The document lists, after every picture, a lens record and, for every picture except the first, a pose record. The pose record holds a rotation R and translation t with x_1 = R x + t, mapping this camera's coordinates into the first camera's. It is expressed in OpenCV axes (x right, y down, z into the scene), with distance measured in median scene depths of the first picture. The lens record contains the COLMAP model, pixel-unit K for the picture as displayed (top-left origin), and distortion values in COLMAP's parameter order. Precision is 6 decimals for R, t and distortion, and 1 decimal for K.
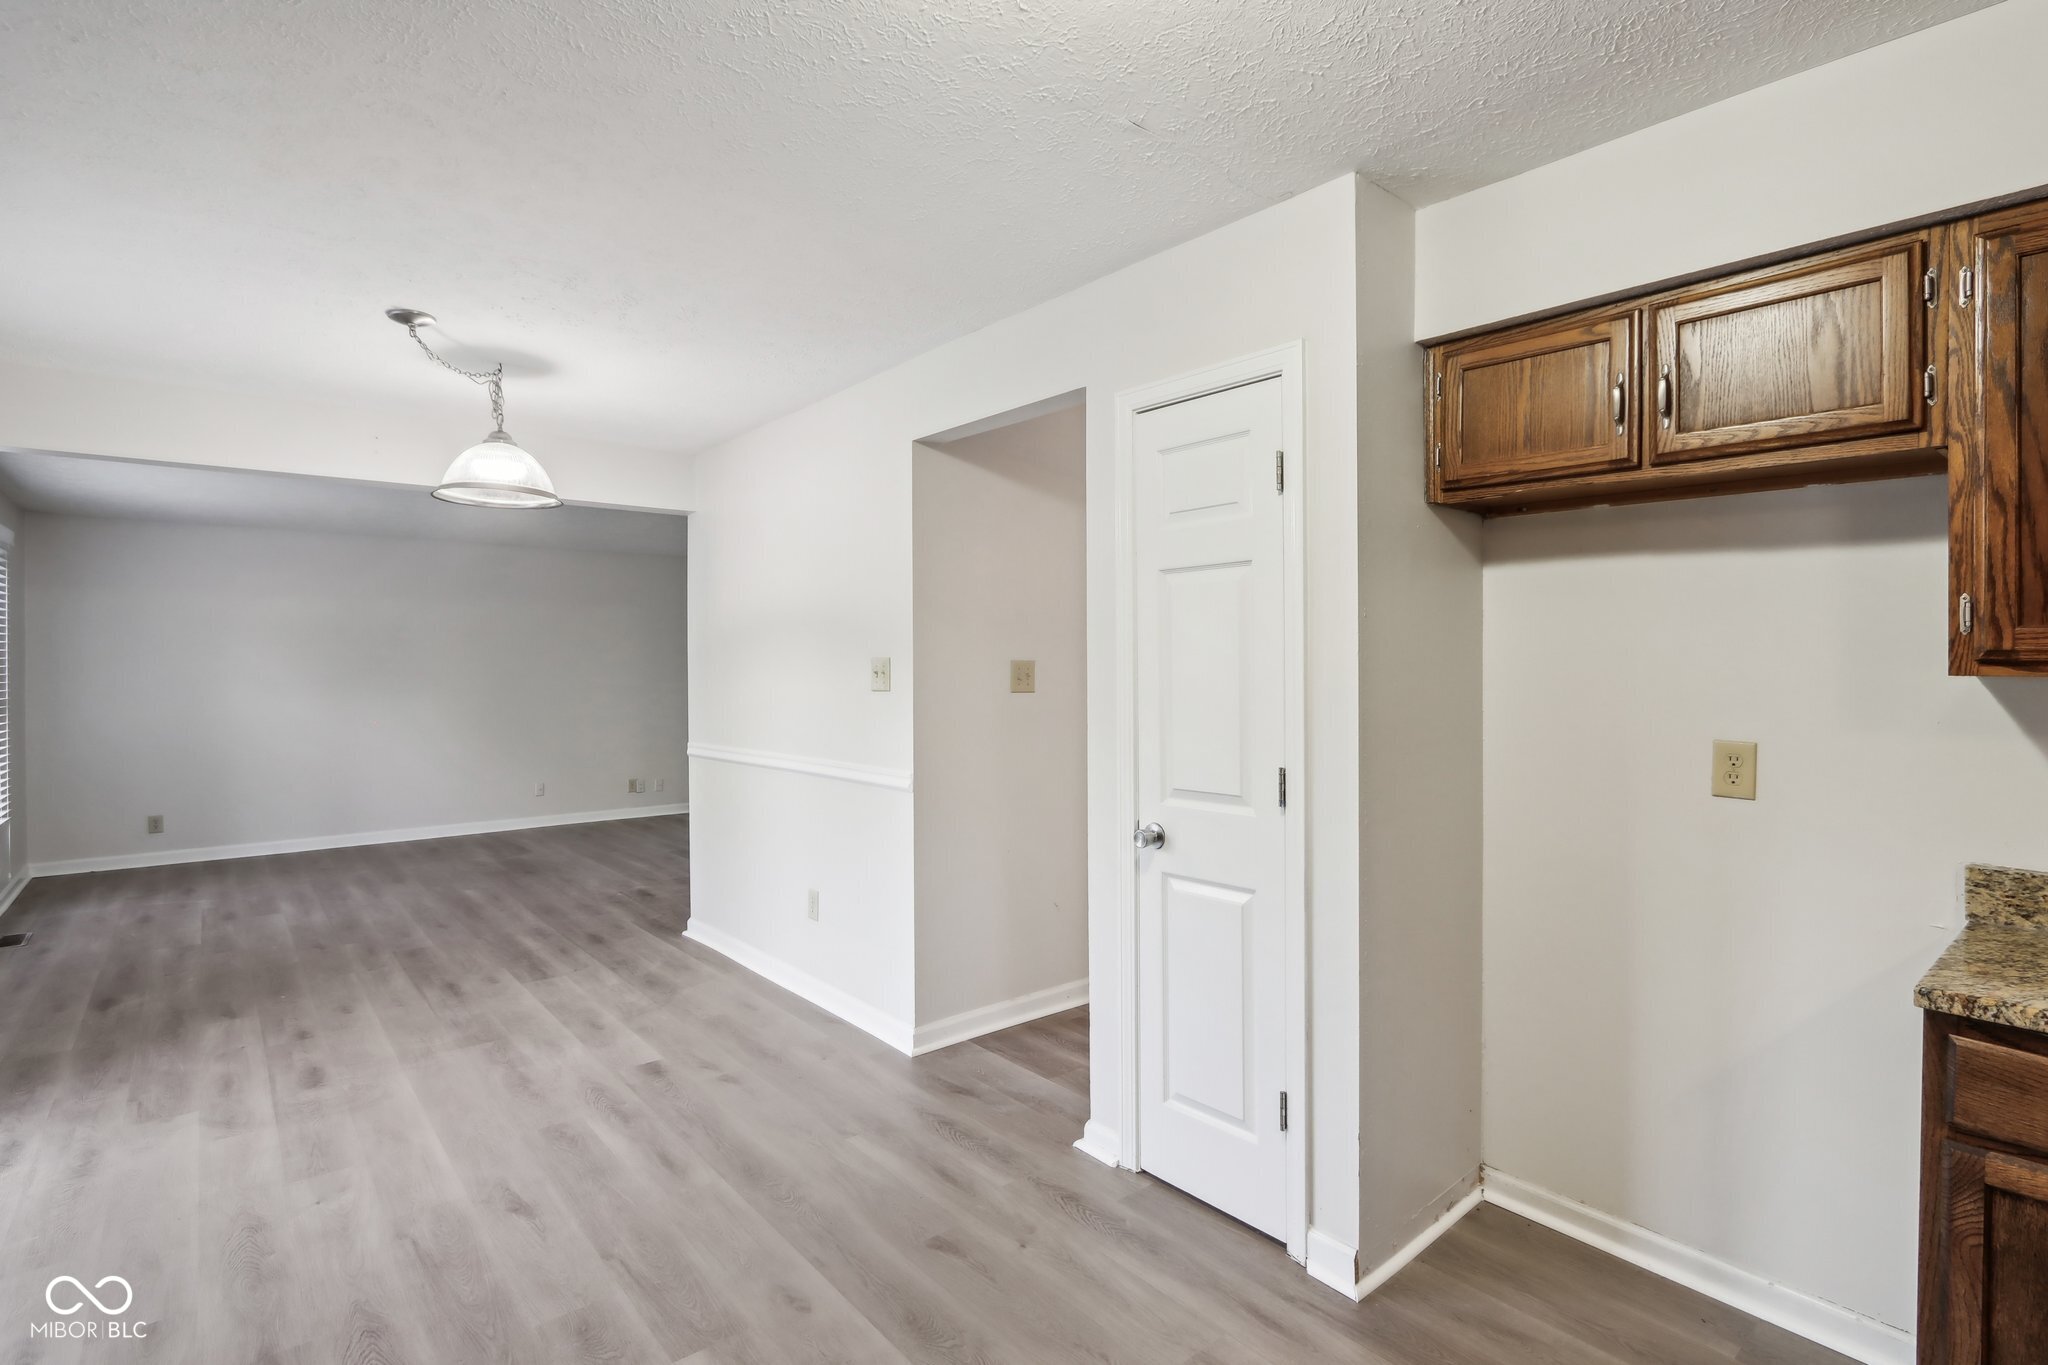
lens RADIAL K [[977.7, 0, 1007.4], [0, 977.7, 663.6], [0, 0, 1]] dist [-0.013785, 0.000132]
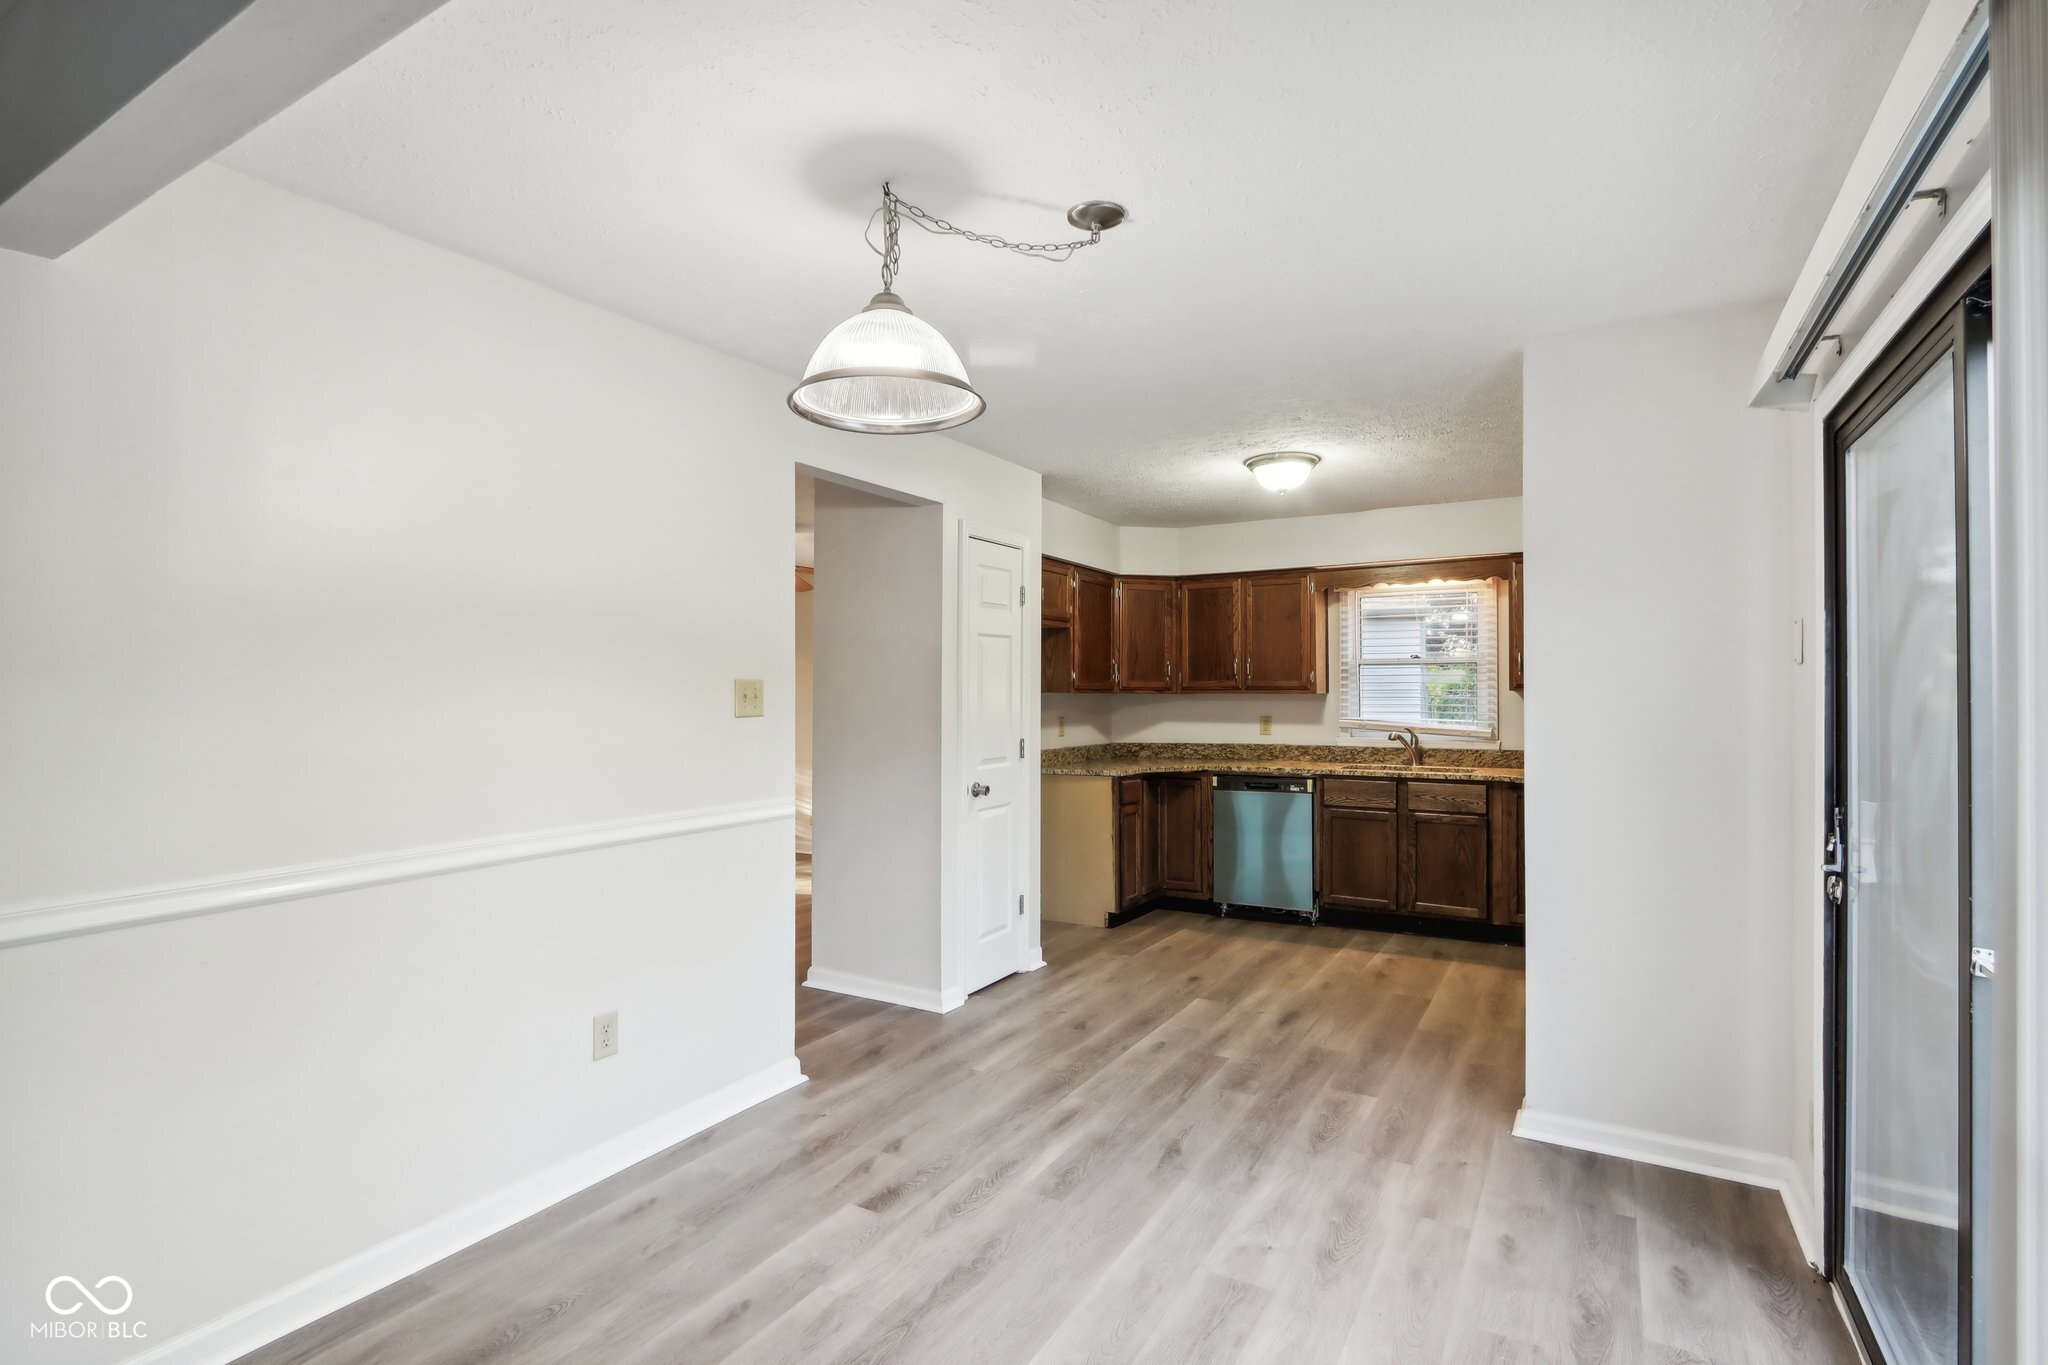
lens RADIAL K [[977.7, 0, 1036.9], [0, 977.7, 683.9], [0, 0, 1]] dist [-0.013785, 0.000132]
pose [[-0.348737, 0.009764, 0.937170, -1.148484], [-0.001154, 0.999940, -0.010848, 0.008554], [-0.937220, -0.004865, -0.348705, 1.159677]]
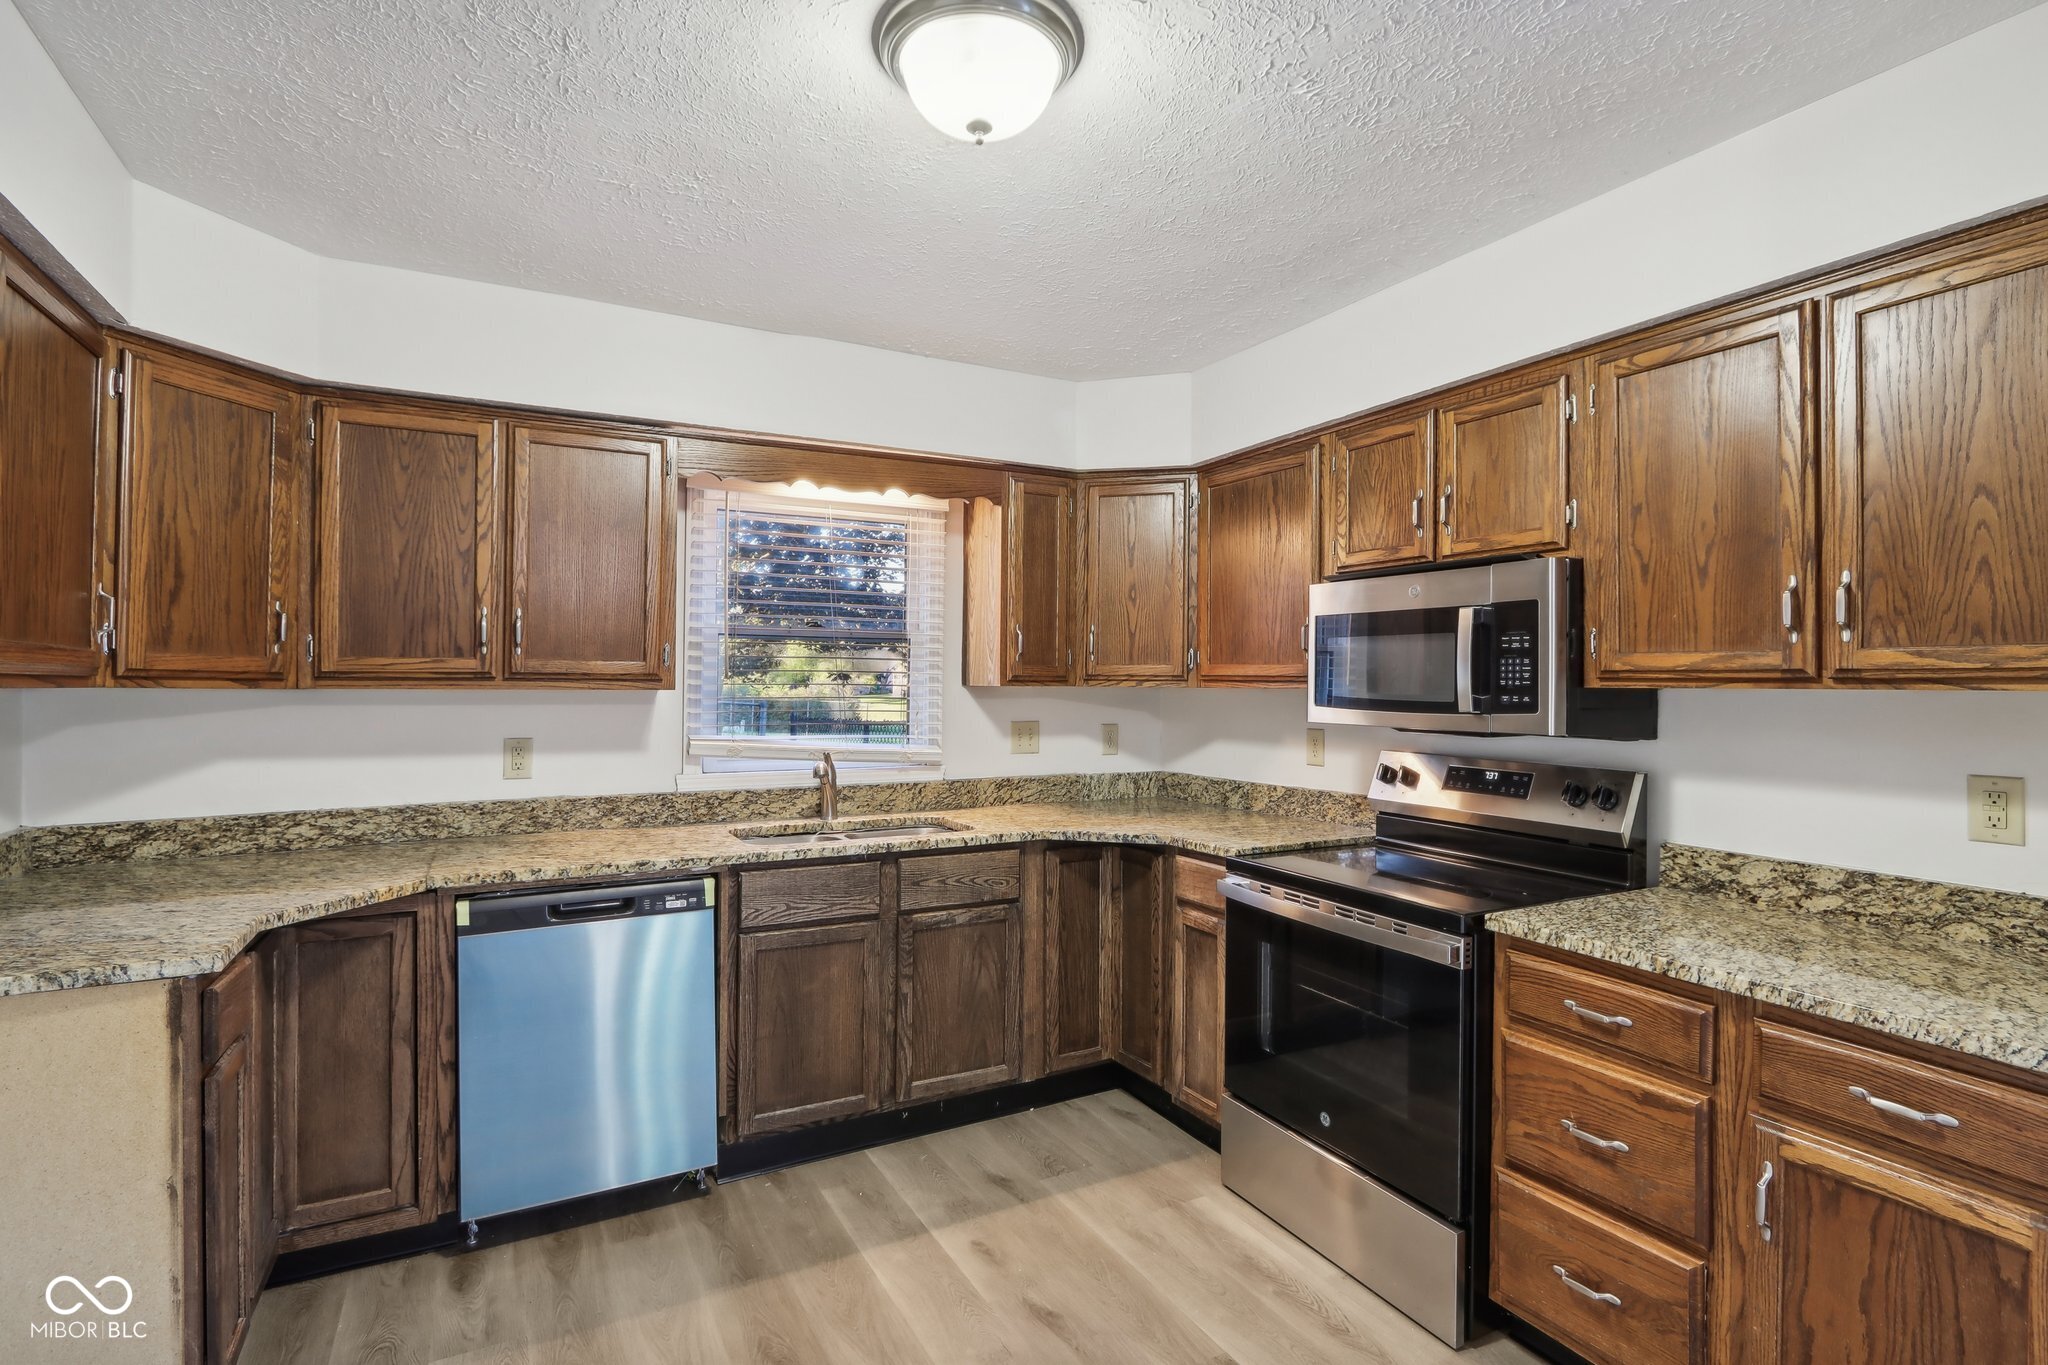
lens RADIAL K [[977.7, 0, 1005.8], [0, 977.7, 676.8], [0, 0, 1]] dist [-0.013785, 0.000132]
pose [[-0.978450, -0.002949, 0.206463, -0.099937], [-0.004990, 0.999944, -0.009366, 0.001674], [-0.206424, -0.010194, -0.978409, 0.830531]]
